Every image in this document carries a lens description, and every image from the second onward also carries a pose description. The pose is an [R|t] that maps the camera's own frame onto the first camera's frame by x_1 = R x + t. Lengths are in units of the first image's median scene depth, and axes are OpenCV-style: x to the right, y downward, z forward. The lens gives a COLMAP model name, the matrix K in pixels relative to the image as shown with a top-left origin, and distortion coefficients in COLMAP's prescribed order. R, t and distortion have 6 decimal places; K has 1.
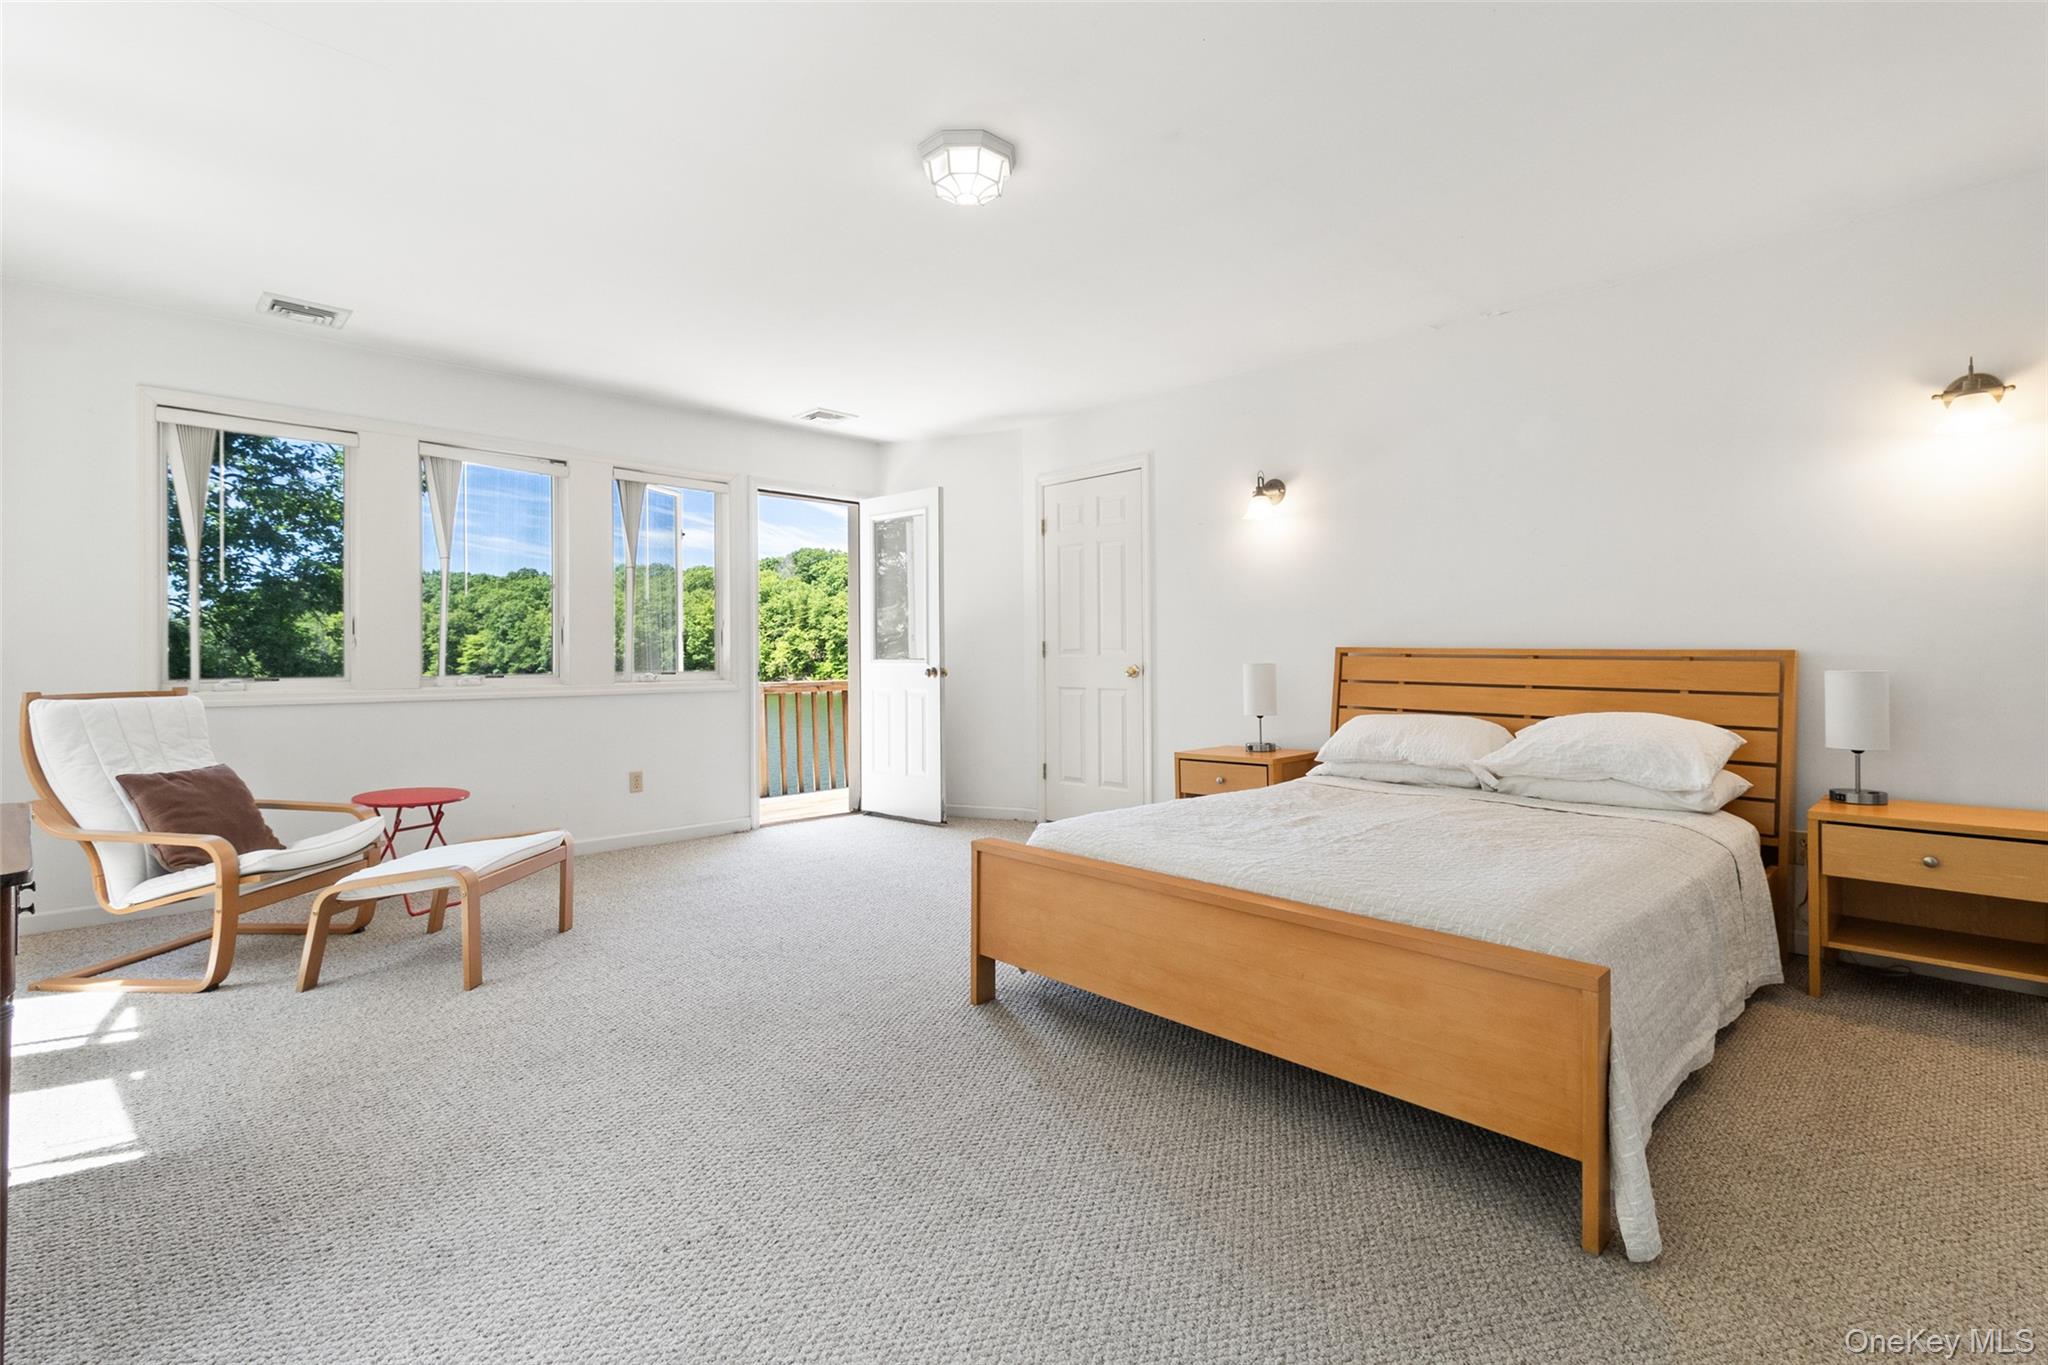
lens RADIAL K [[950.0, 0, 1030.9], [0, 950.0, 652.1], [0, 0, 1]] dist [0.005266, -0.000039]
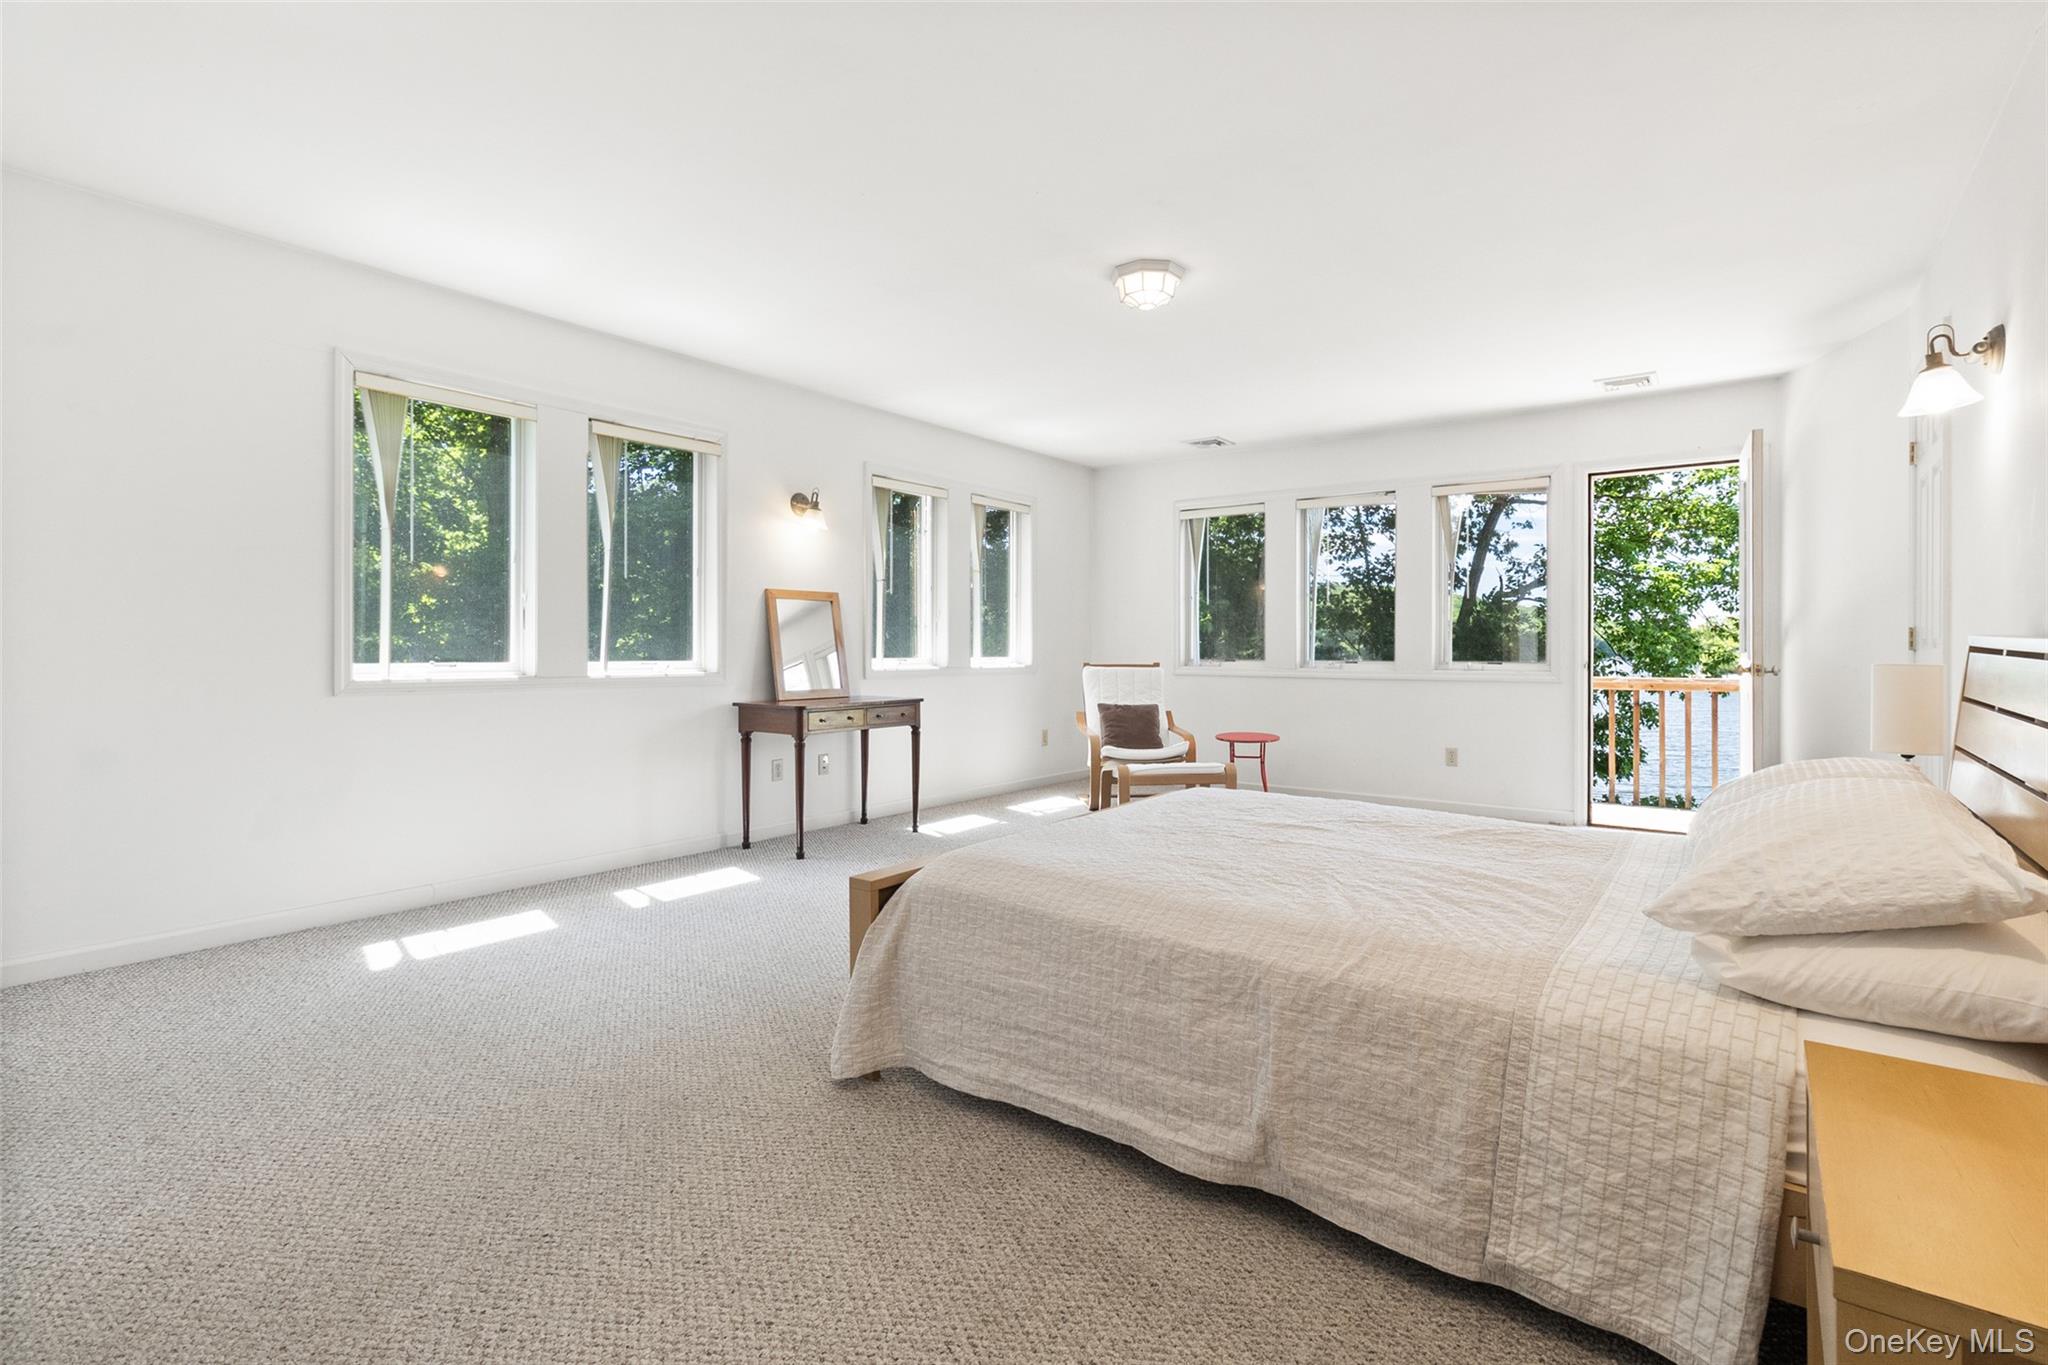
lens RADIAL K [[949.4, 0, 1039.4], [0, 949.4, 657.1], [0, 0, 1]] dist [0.004764, 0.000390]
pose [[0.143907, 0.014565, -0.989484, 0.866612], [0.002061, 0.999885, 0.015018, -0.002643], [0.989589, -0.004201, 0.143861, 0.460732]]
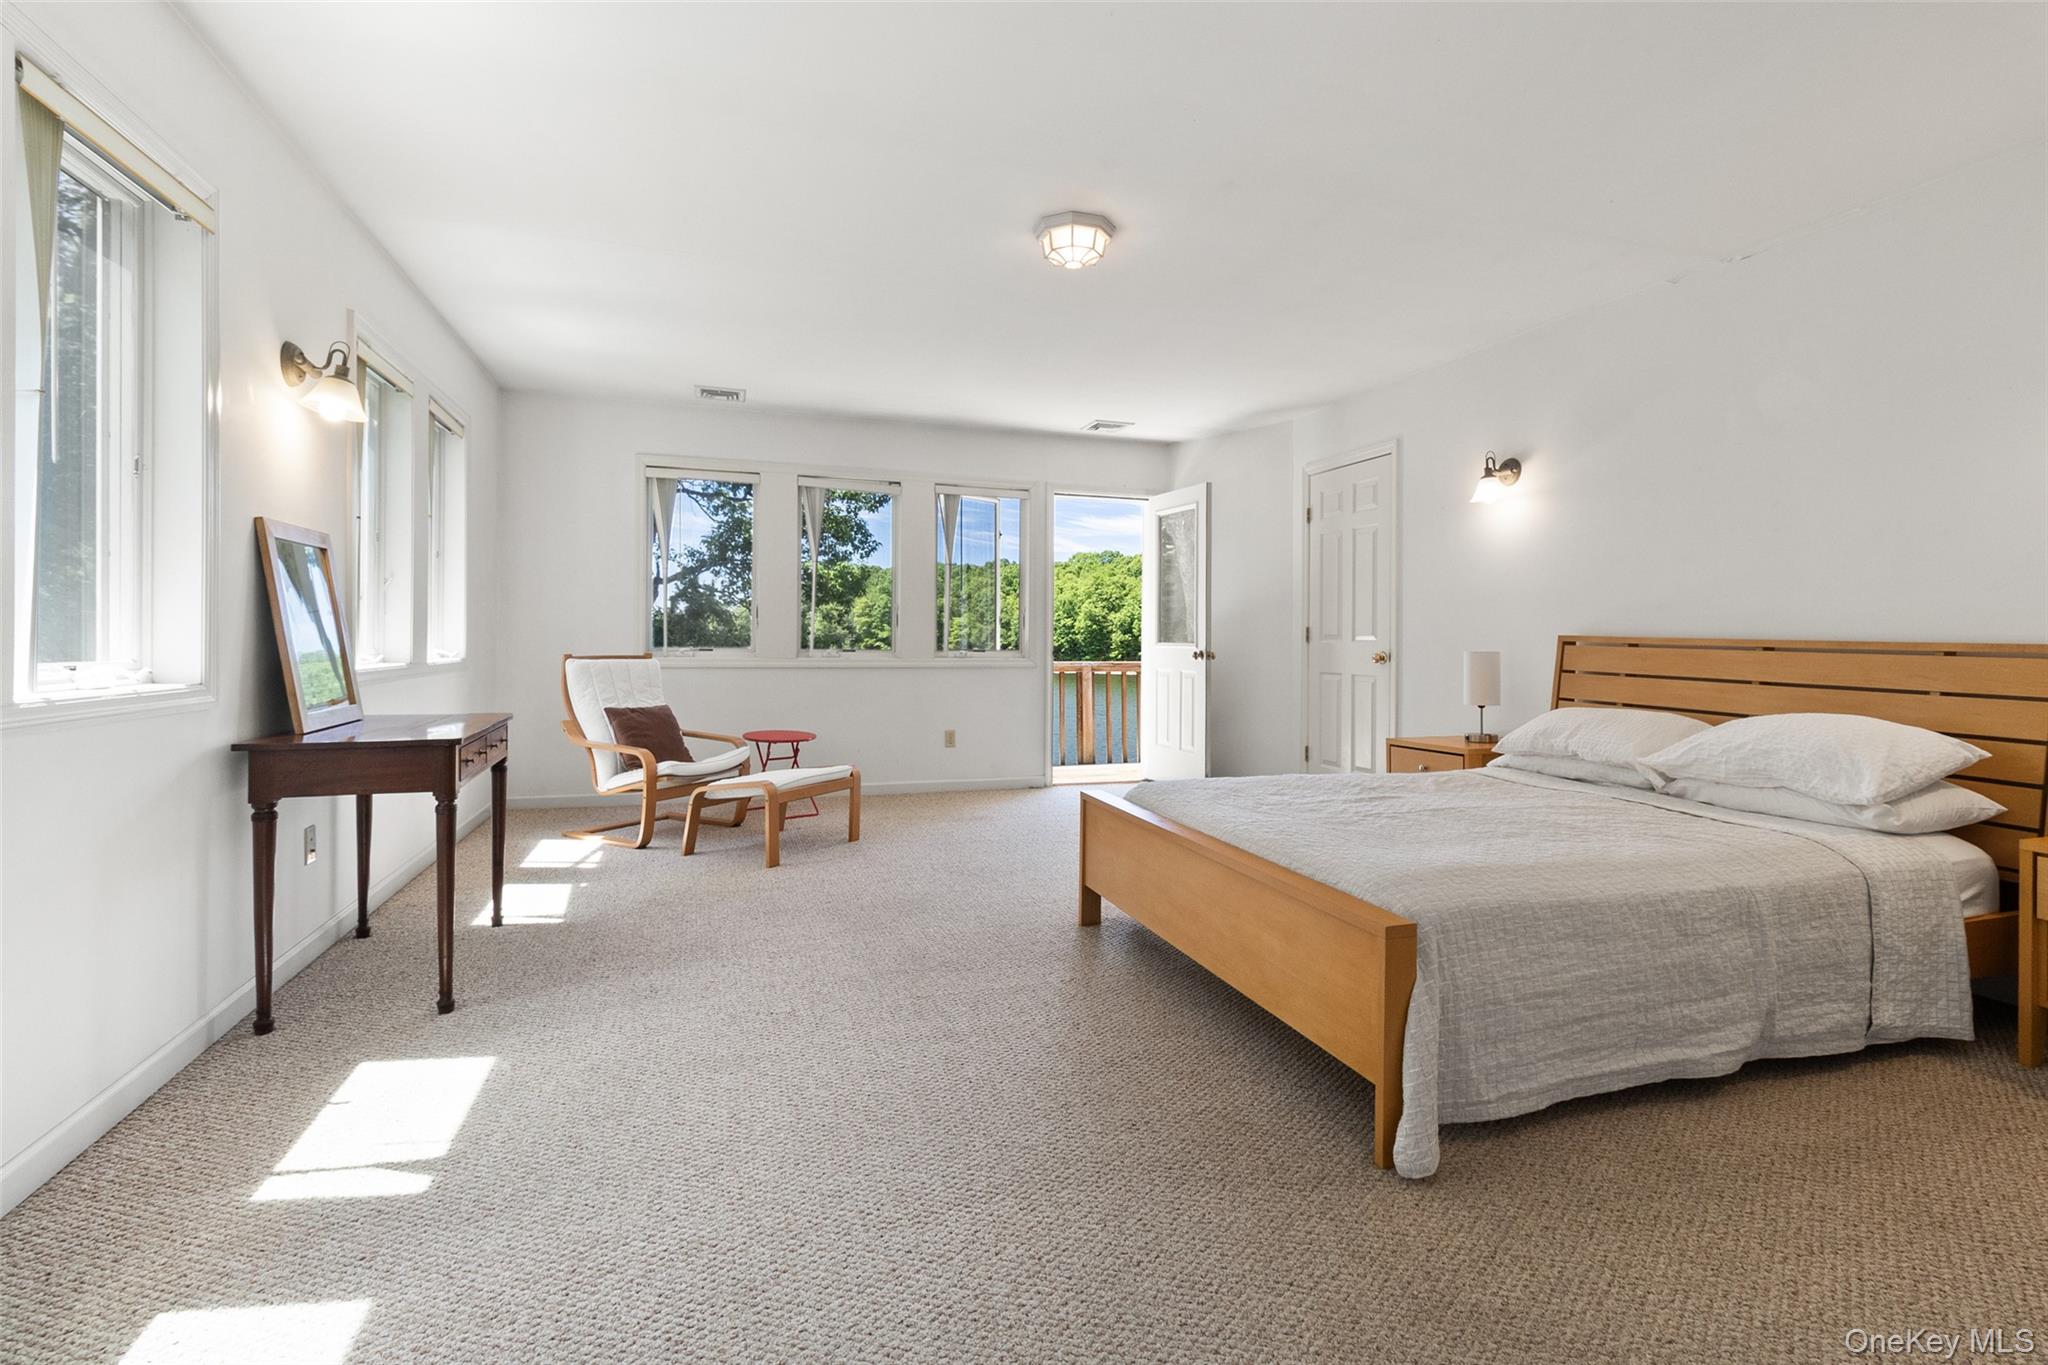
lens RADIAL K [[960.2, 0, 1030.3], [0, 960.2, 643.7], [0, 0, 1]] dist [0.002451, 0.000476]
pose [[0.896446, 0.014758, -0.442907, 0.305595], [-0.010993, 0.999878, 0.011066, -0.002085], [0.443016, -0.005051, 0.896500, -0.093023]]
